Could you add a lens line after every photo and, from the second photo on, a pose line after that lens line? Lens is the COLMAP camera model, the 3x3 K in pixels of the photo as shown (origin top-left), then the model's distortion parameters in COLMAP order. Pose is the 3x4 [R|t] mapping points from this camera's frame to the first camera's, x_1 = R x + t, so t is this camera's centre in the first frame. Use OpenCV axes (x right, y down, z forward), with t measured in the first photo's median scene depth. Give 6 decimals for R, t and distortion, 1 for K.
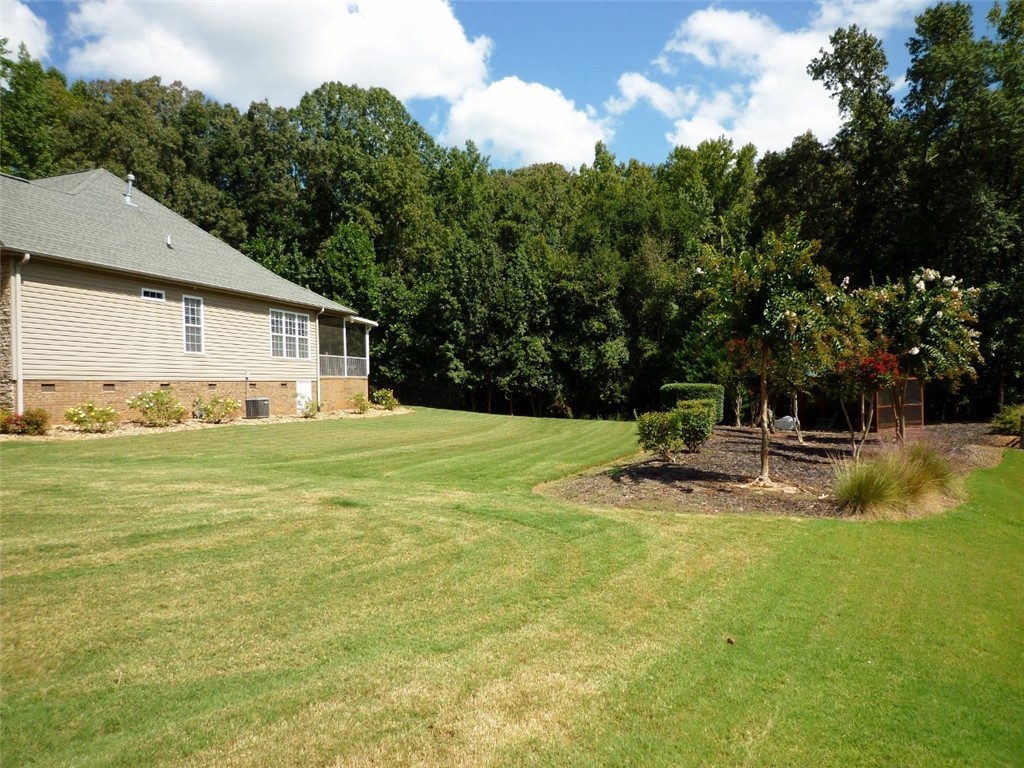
lens RADIAL K [[758.3, 0, 512.0], [0, 758.3, 384.0], [0, 0, 1]] dist [-0.012383, 0.000643]
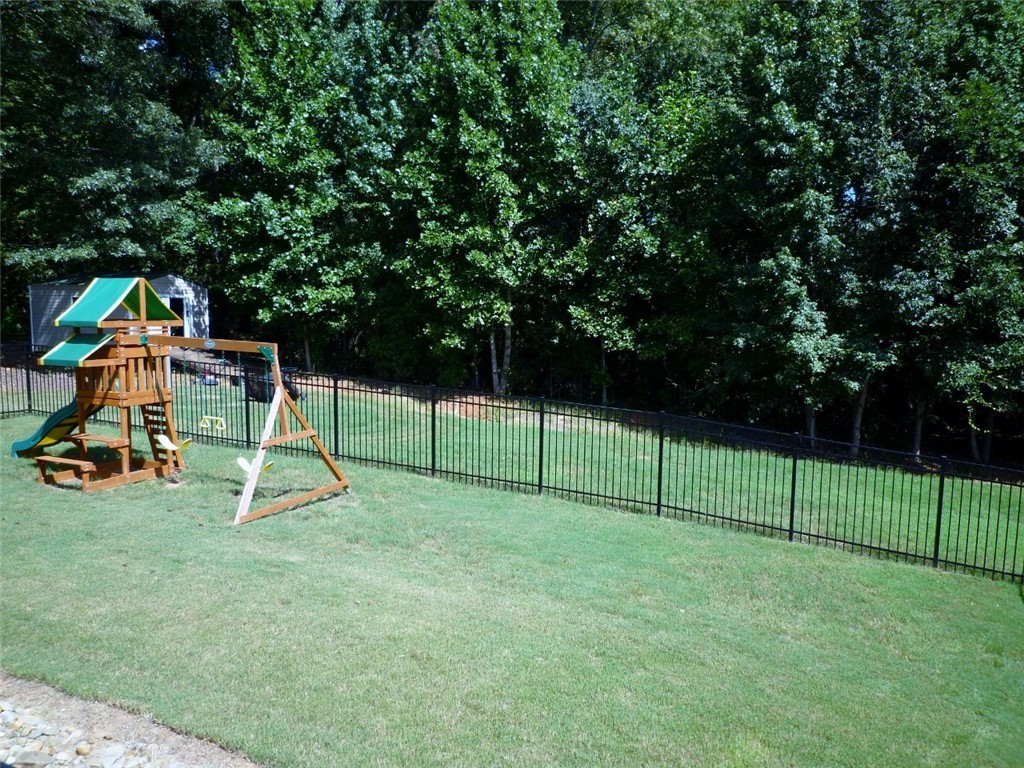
lens RADIAL K [[758.3, 0, 512.0], [0, 758.3, 384.0], [0, 0, 1]] dist [-0.012383, 0.000643]
pose [[0.993856, 0.049580, -0.098960, -0.163050], [-0.037256, 0.991742, 0.122715, -0.030639], [0.104227, -0.118274, 0.987496, 0.600444]]
